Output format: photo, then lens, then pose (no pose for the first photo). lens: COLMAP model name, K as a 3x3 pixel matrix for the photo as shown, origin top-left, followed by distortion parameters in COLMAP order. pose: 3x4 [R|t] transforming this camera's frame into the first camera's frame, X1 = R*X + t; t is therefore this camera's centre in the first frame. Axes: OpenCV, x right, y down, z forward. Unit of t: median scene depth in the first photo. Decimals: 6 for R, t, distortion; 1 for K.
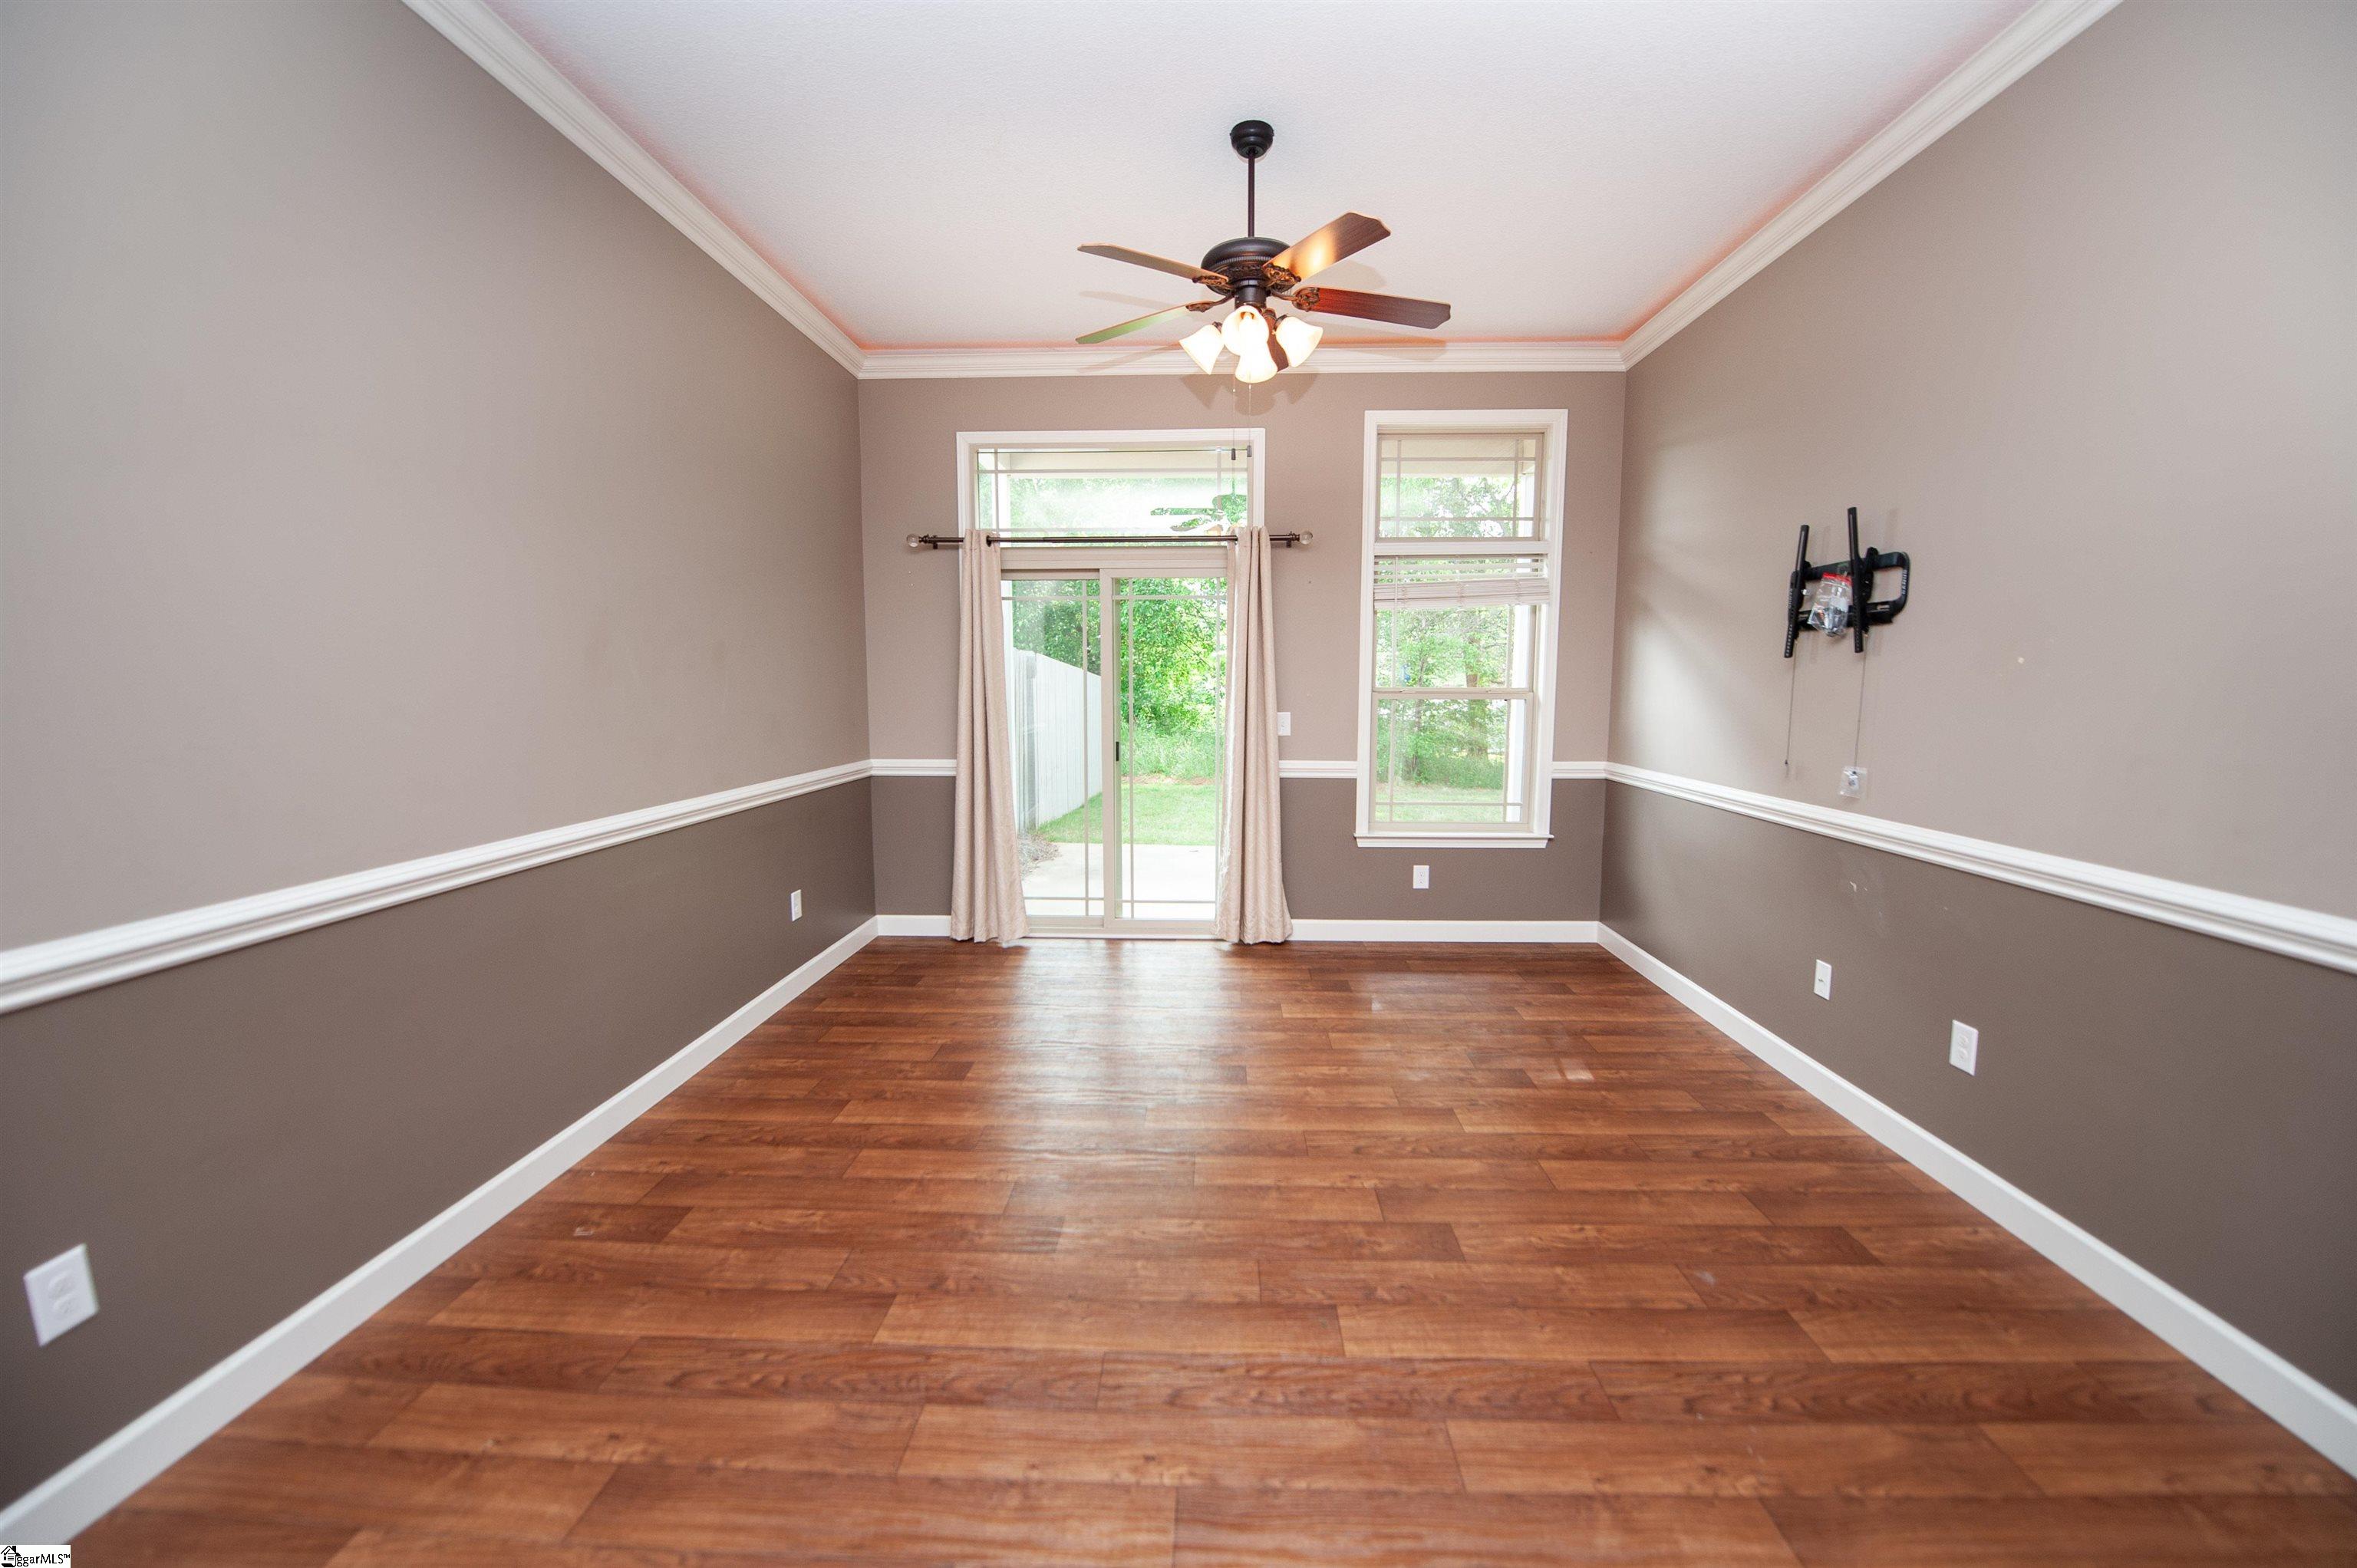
lens RADIAL K [[948.0, 0, 1182.6], [0, 948.0, 790.6], [0, 0, 1]] dist [-0.012765, -0.005471]
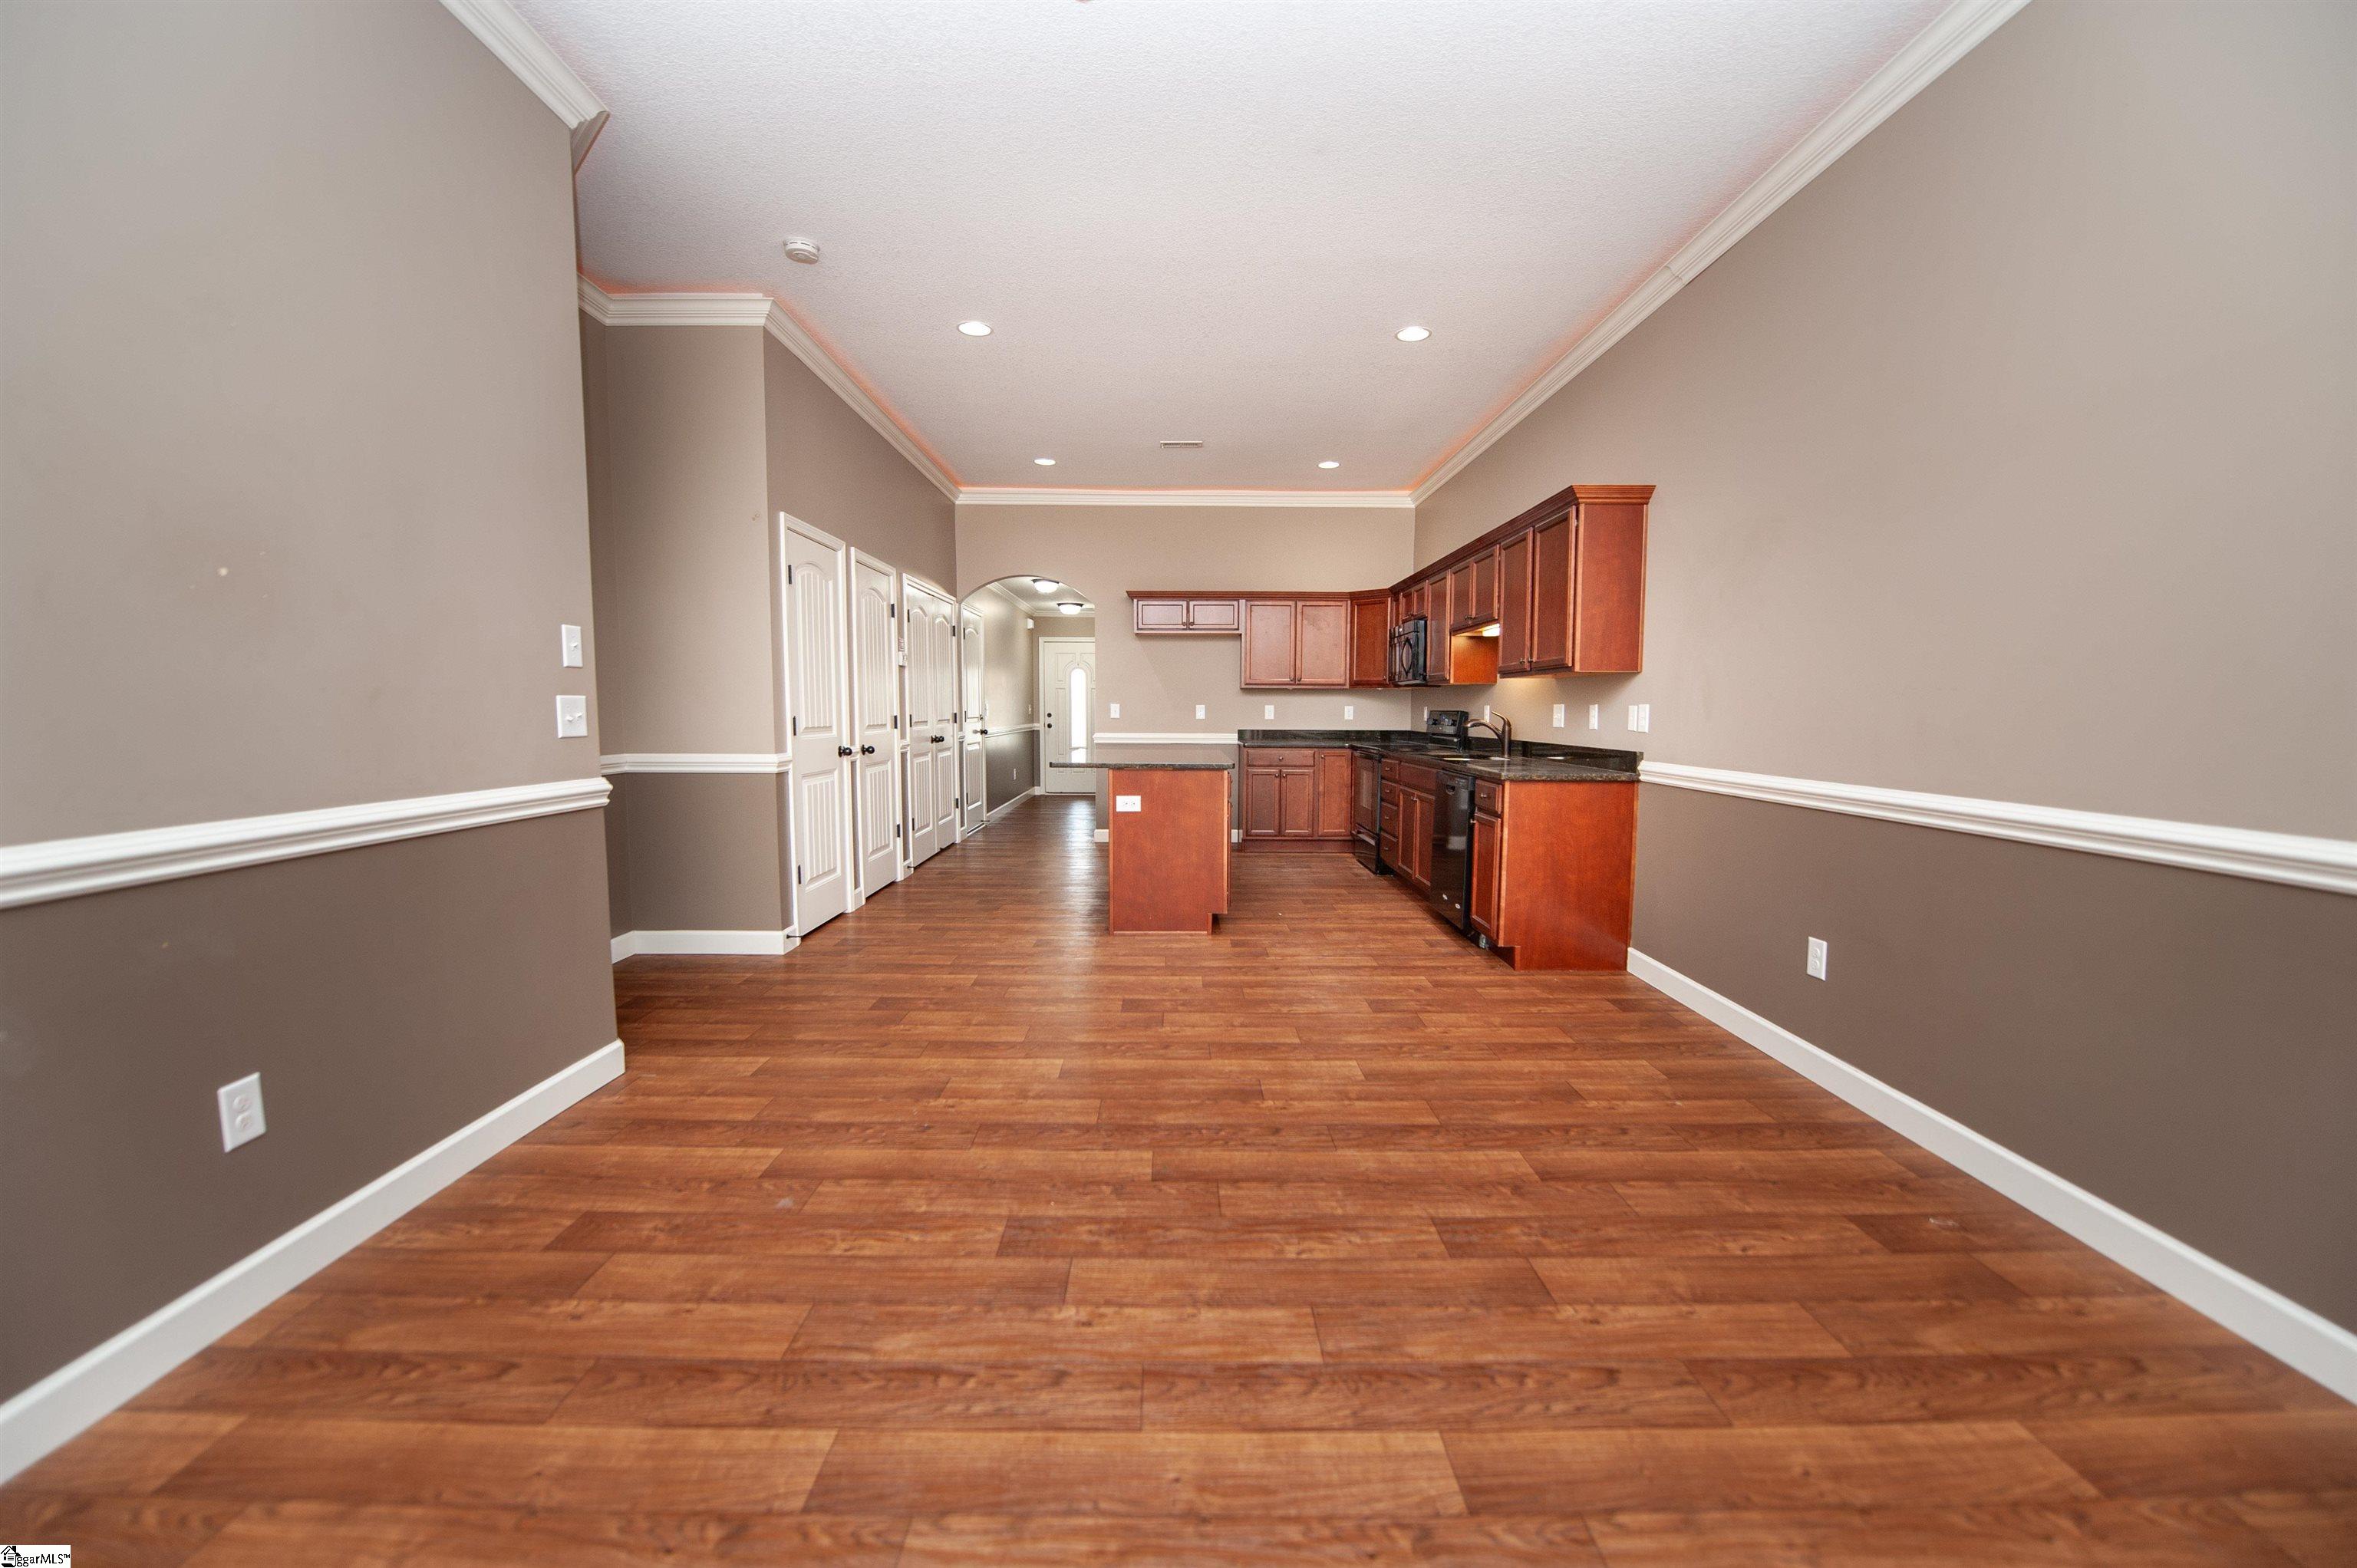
lens RADIAL K [[937.5, 0, 1187.9], [0, 937.5, 785.9], [0, 0, 1]] dist [-0.015652, -0.005811]
pose [[-0.998491, -0.002430, -0.054870, 0.129609], [-0.013117, 0.980661, 0.195276, -0.098670], [0.053335, 0.195701, -0.979212, 1.427890]]
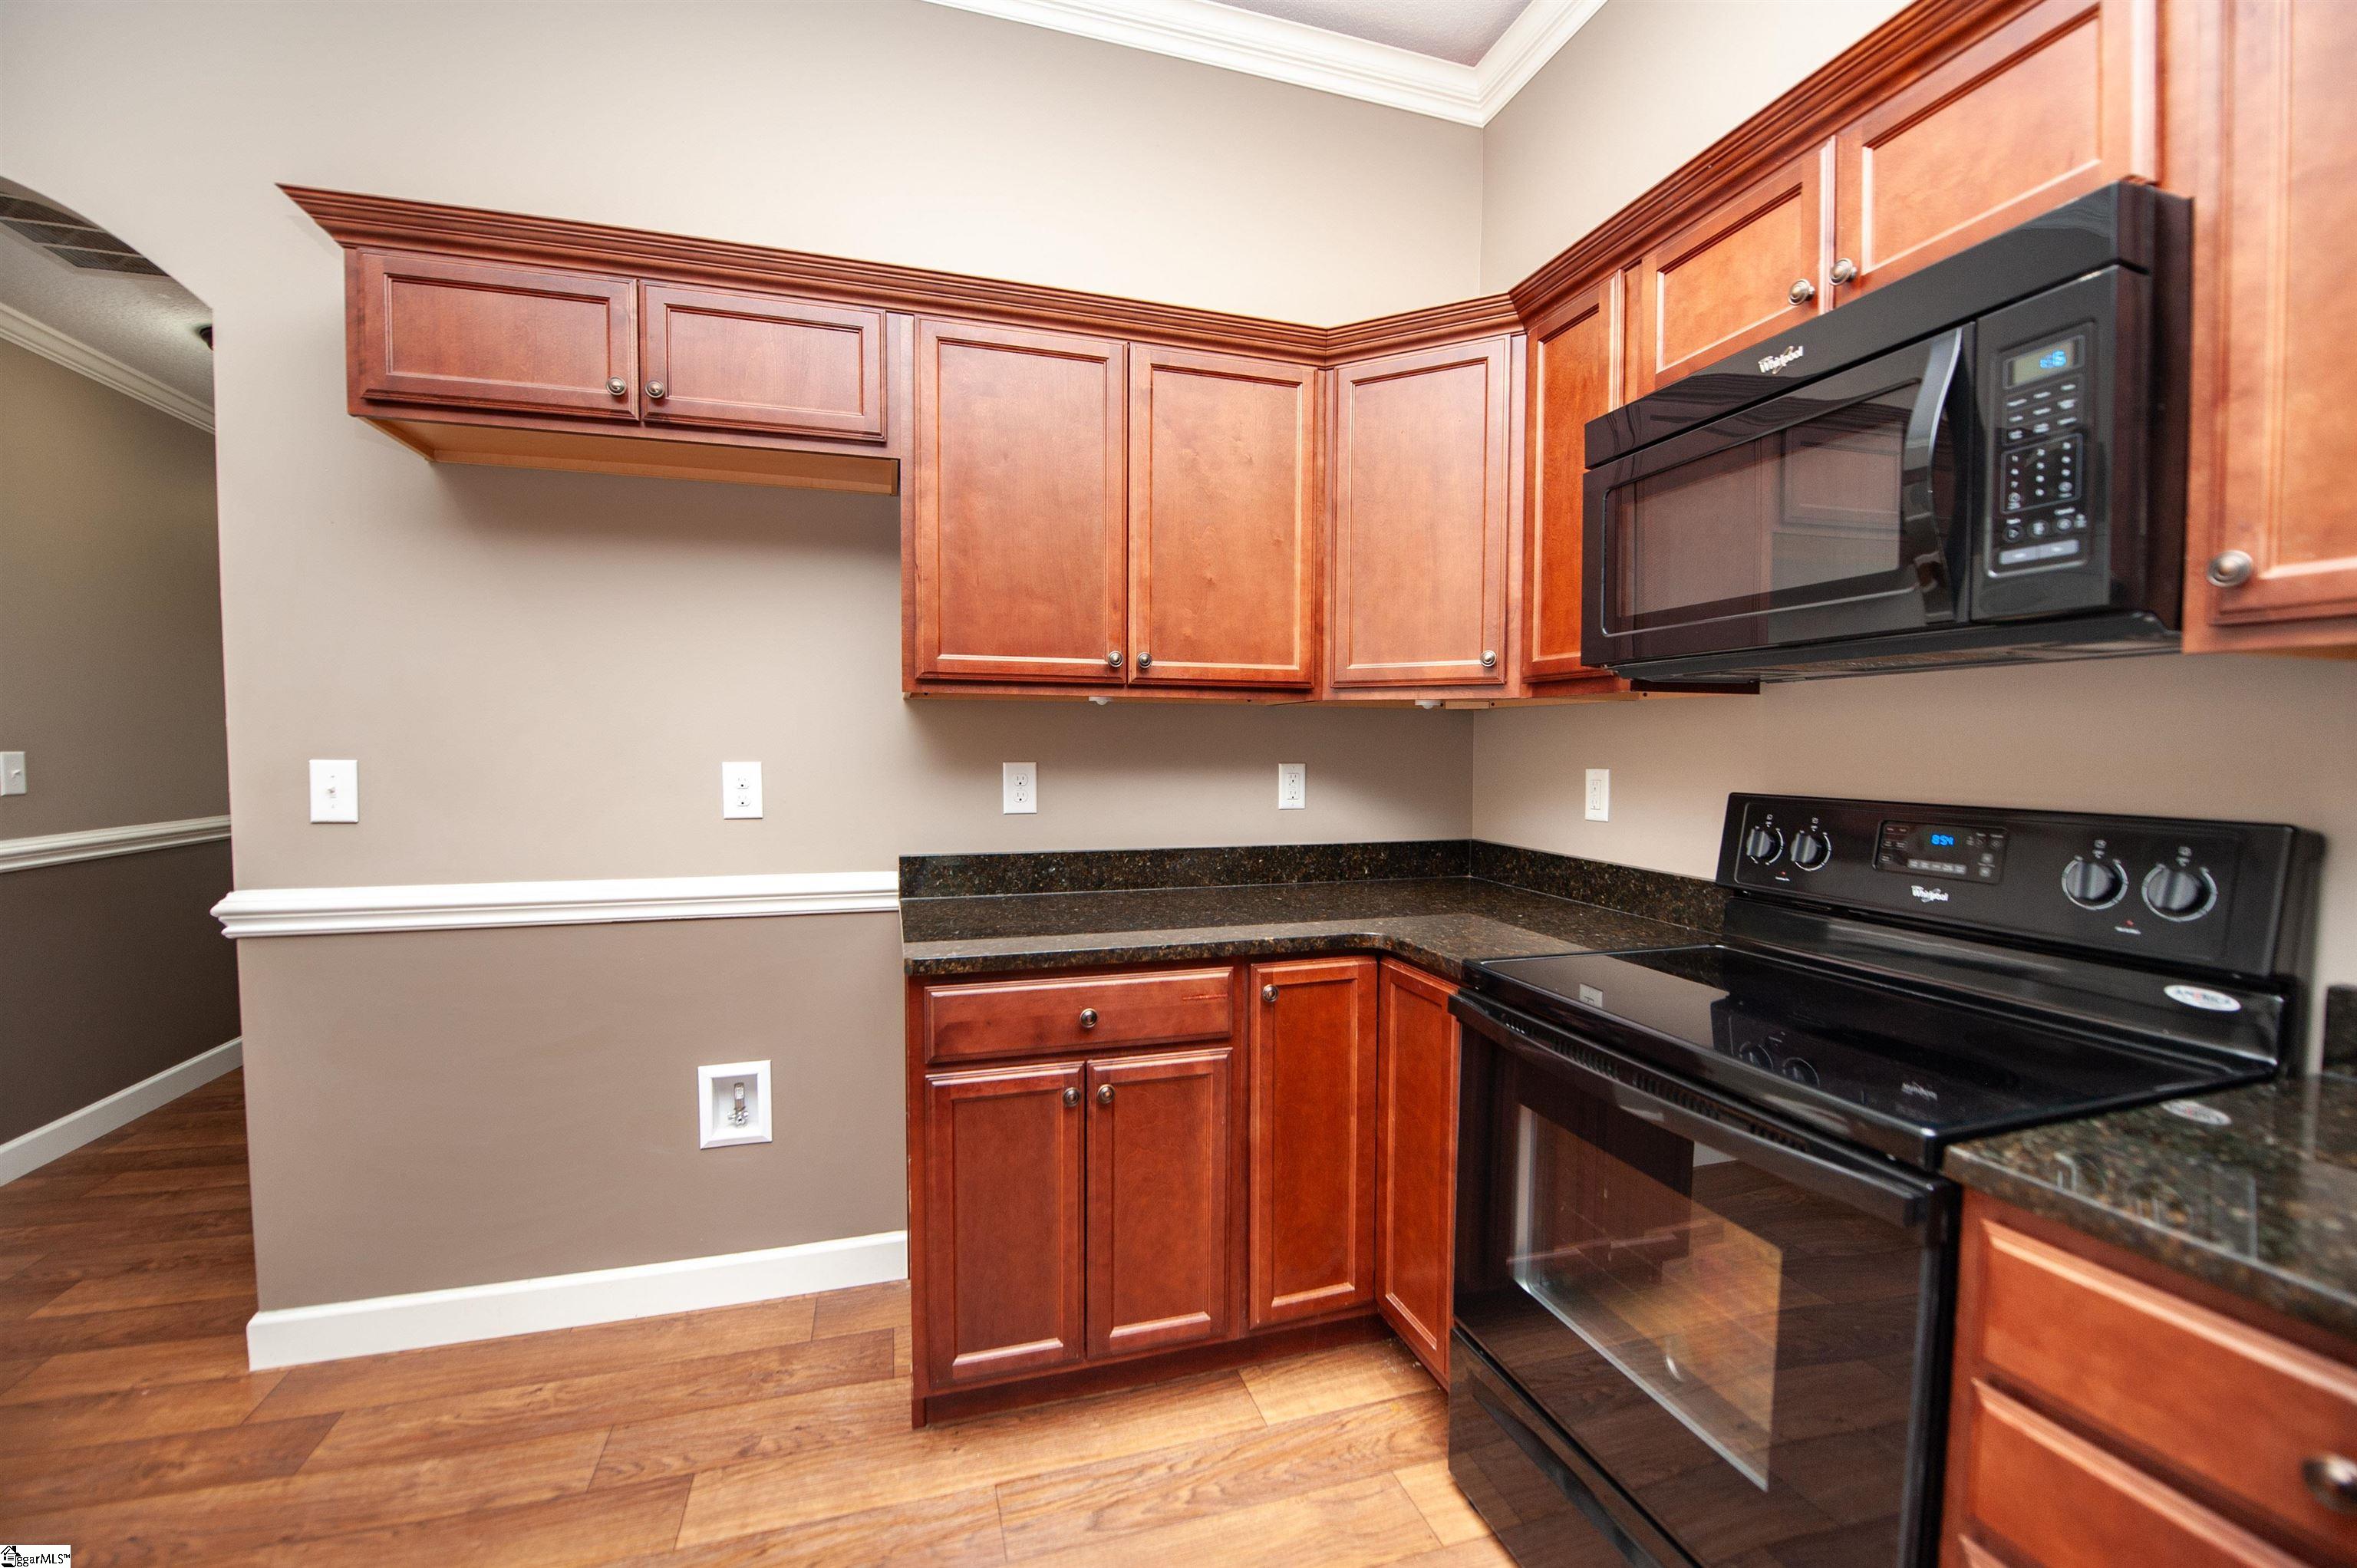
lens RADIAL K [[948.0, 0, 1182.6], [0, 948.0, 790.6], [0, 0, 1]] dist [-0.012765, -0.005471]
pose [[-0.942851, 0.008303, -0.333111, -0.134998], [-0.045712, 0.987015, 0.153989, 0.107239], [0.330064, 0.160416, -0.930228, -0.584614]]
